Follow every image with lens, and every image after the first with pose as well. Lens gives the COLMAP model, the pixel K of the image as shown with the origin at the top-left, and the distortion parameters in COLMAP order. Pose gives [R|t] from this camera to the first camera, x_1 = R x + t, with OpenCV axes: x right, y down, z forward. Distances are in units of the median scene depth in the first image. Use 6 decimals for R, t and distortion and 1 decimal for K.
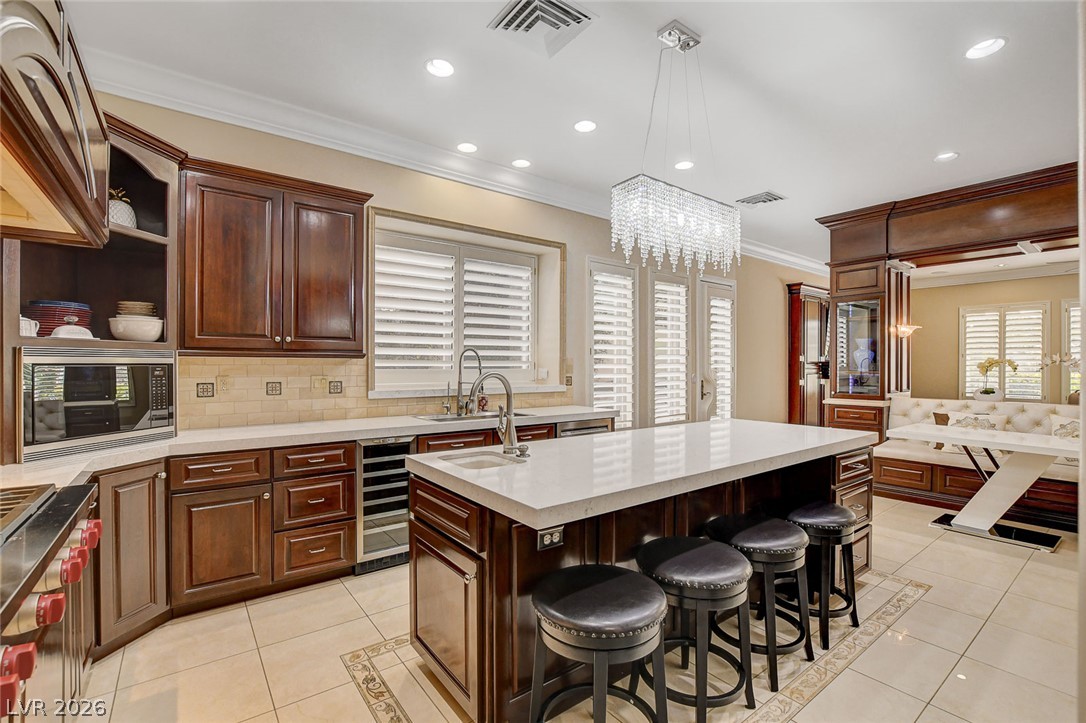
lens RADIAL K [[473.1, 0, 548.9], [0, 473.1, 362.7], [0, 0, 1]] dist [-0.017817, 0.000571]
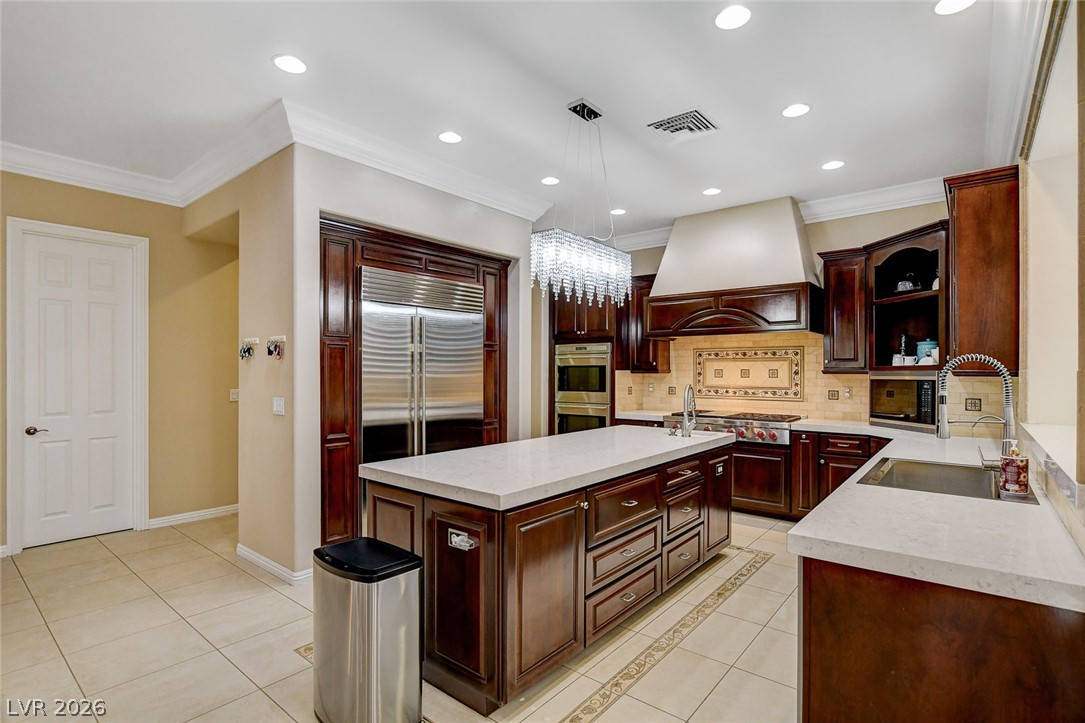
lens RADIAL K [[526.5, 0, 543.5], [0, 526.5, 368.5], [0, 0, 1]] dist [-0.003700, -0.000288]
pose [[-0.971271, -0.005024, -0.237923, 0.617368], [-0.002928, 0.999954, -0.009162, -0.013618], [0.237958, -0.008202, -0.971241, 1.981616]]
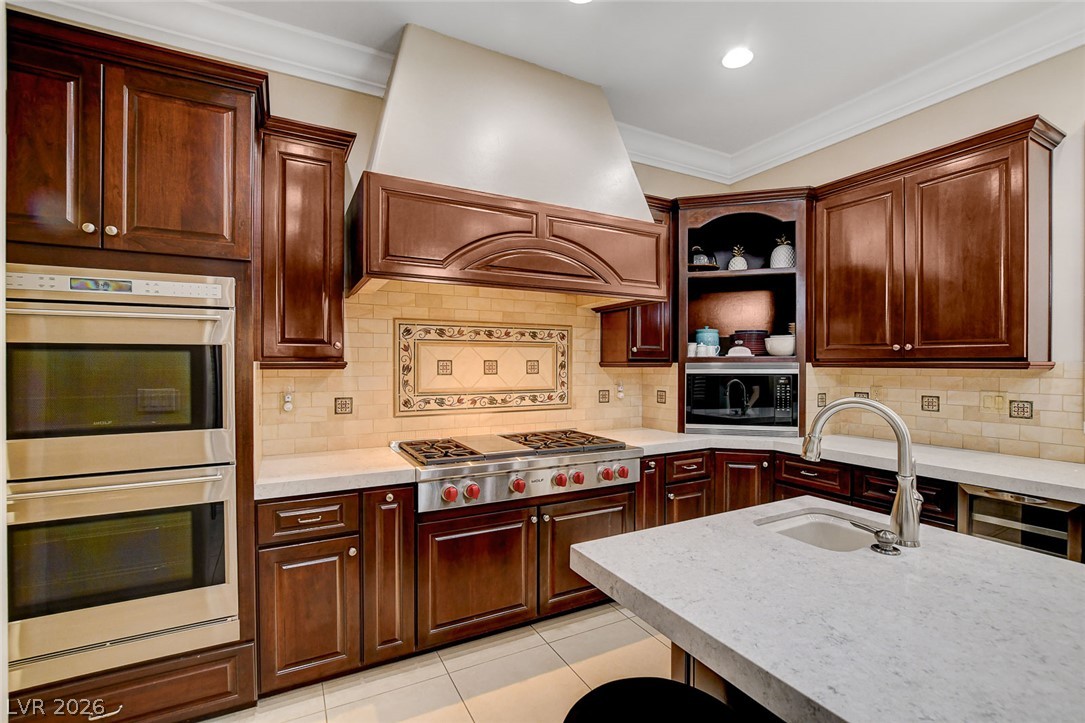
lens RADIAL K [[490.5, 0, 555.8], [0, 490.5, 359.4], [0, 0, 1]] dist [-0.002357, -0.000008]
pose [[-0.132904, -0.011530, -0.991062, 0.444987], [0.003157, 0.999922, -0.012057, -0.019403], [0.991124, -0.004731, -0.132857, 0.506304]]
